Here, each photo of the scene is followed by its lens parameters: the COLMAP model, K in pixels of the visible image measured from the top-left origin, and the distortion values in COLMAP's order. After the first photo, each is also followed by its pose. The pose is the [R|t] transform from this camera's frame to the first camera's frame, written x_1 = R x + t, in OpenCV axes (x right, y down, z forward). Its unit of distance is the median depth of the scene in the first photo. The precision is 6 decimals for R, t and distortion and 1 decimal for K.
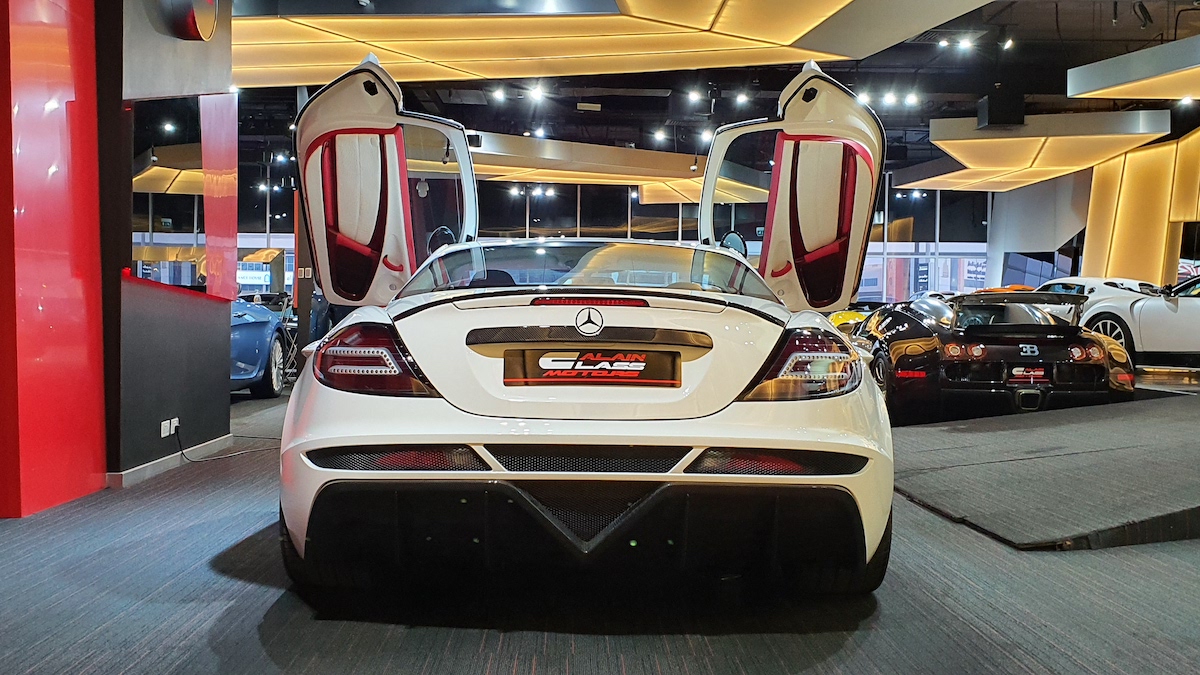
lens RADIAL K [[1343.6, 0, 600.0], [0, 1343.6, 337.5], [0, 0, 1]] dist [0.108804, -0.015304]
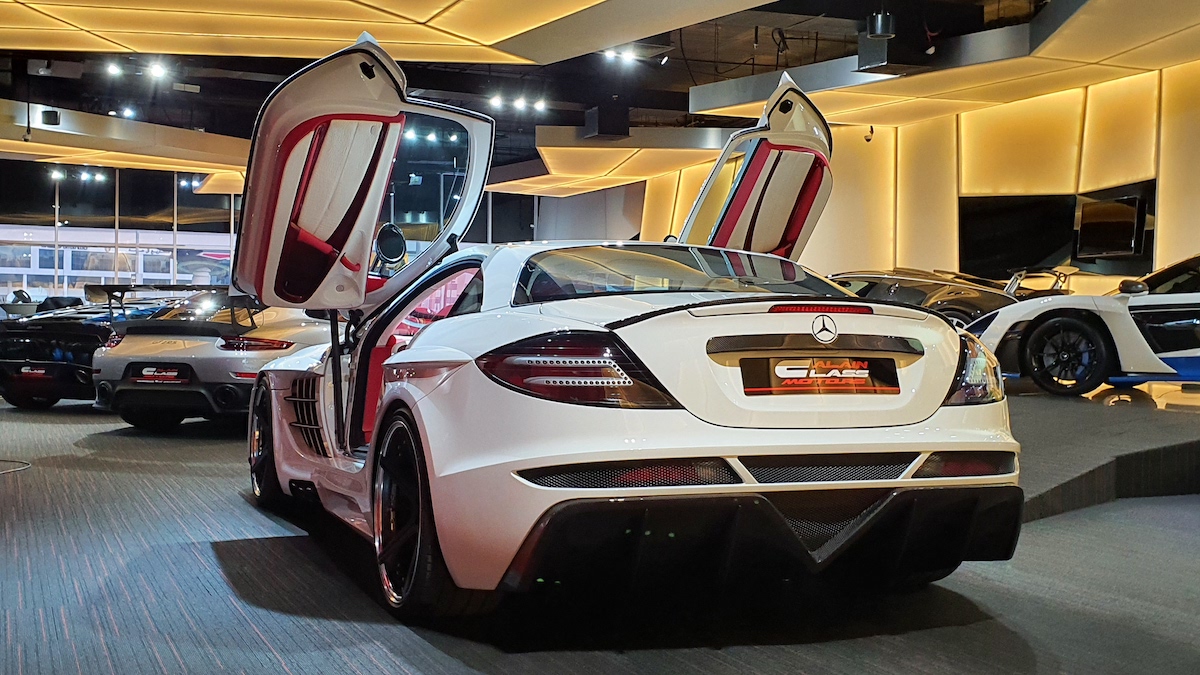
lens RADIAL K [[1343.6, 0, 600.0], [0, 1343.6, 337.5], [0, 0, 1]] dist [0.108804, -0.015304]
pose [[0.930561, -0.004529, 0.366108, -0.521206], [0.003568, 0.999988, 0.003301, -0.009527], [-0.366118, -0.001765, 0.930567, 0.132610]]
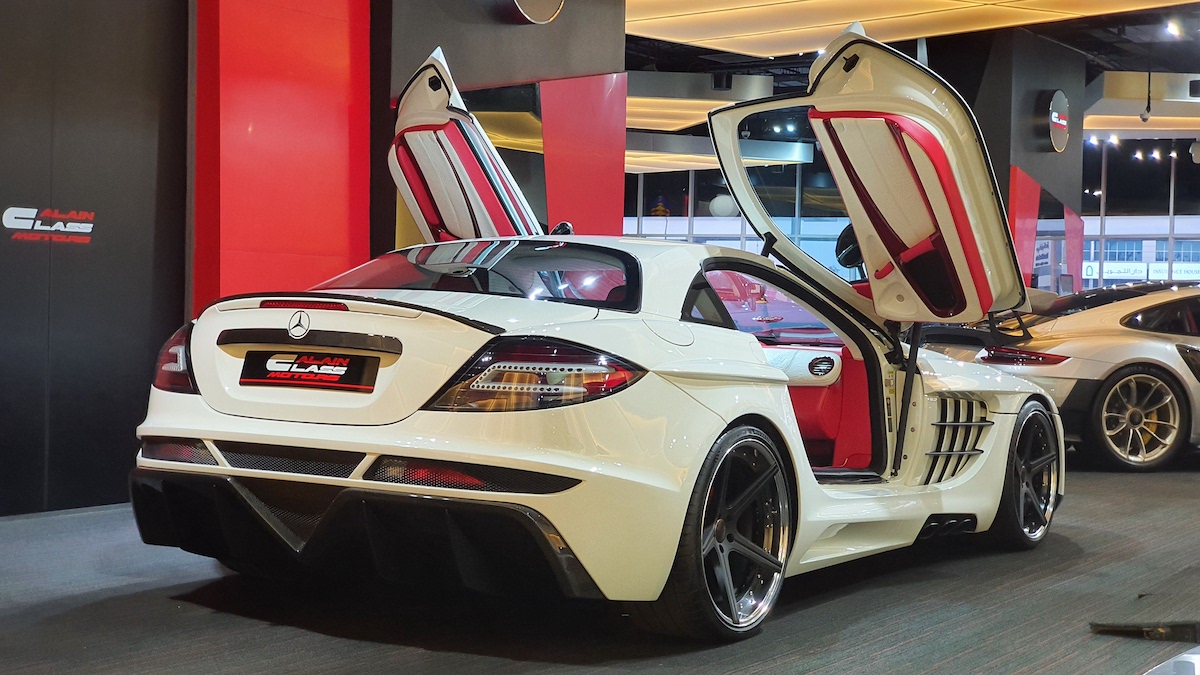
lens RADIAL K [[1816.6, 0, 600.0], [0, 1816.6, 337.5], [0, 0, 1]] dist [0.007039, 0.005683]
pose [[0.845679, 0.021498, -0.533259, 0.905186], [-0.024591, 0.999697, 0.001304, -0.009527], [0.533126, 0.012011, 0.845951, -0.038181]]
